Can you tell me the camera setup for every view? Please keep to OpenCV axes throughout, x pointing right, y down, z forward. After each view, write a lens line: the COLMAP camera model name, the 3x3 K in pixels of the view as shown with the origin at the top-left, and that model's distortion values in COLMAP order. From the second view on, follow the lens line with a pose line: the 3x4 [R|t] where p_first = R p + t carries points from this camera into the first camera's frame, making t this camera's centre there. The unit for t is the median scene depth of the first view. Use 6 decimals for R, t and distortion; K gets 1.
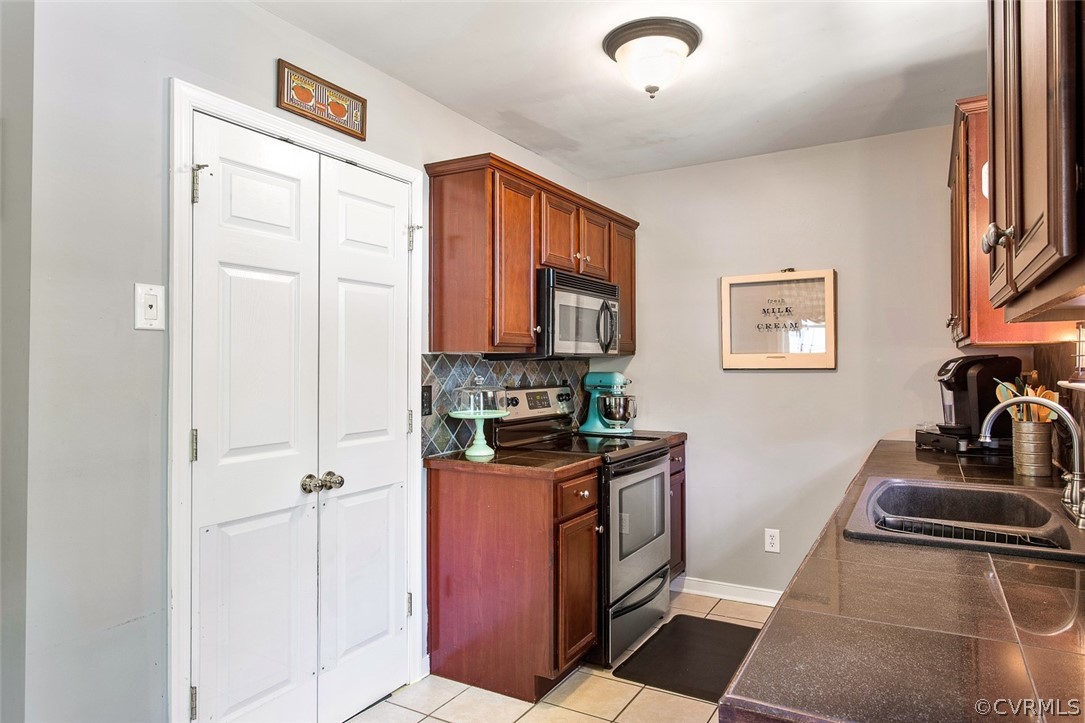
lens RADIAL K [[672.7, 0, 541.6], [0, 672.7, 360.5], [0, 0, 1]] dist [0.000579, -0.004244]
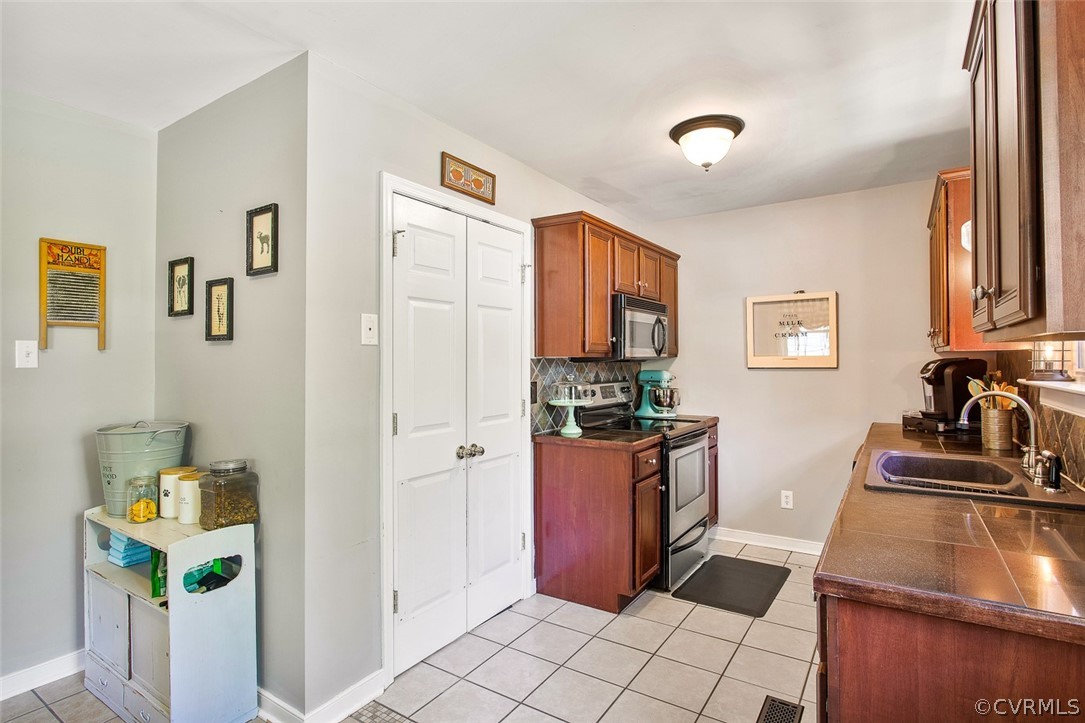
lens RADIAL K [[546.9, 0, 544.6], [0, 546.9, 359.9], [0, 0, 1]] dist [-0.010440, 0.001982]
pose [[0.998449, -0.002734, -0.055613, -0.091771], [0.002918, 0.999991, 0.003233, -0.010866], [0.055604, -0.003390, 0.998447, -0.109933]]
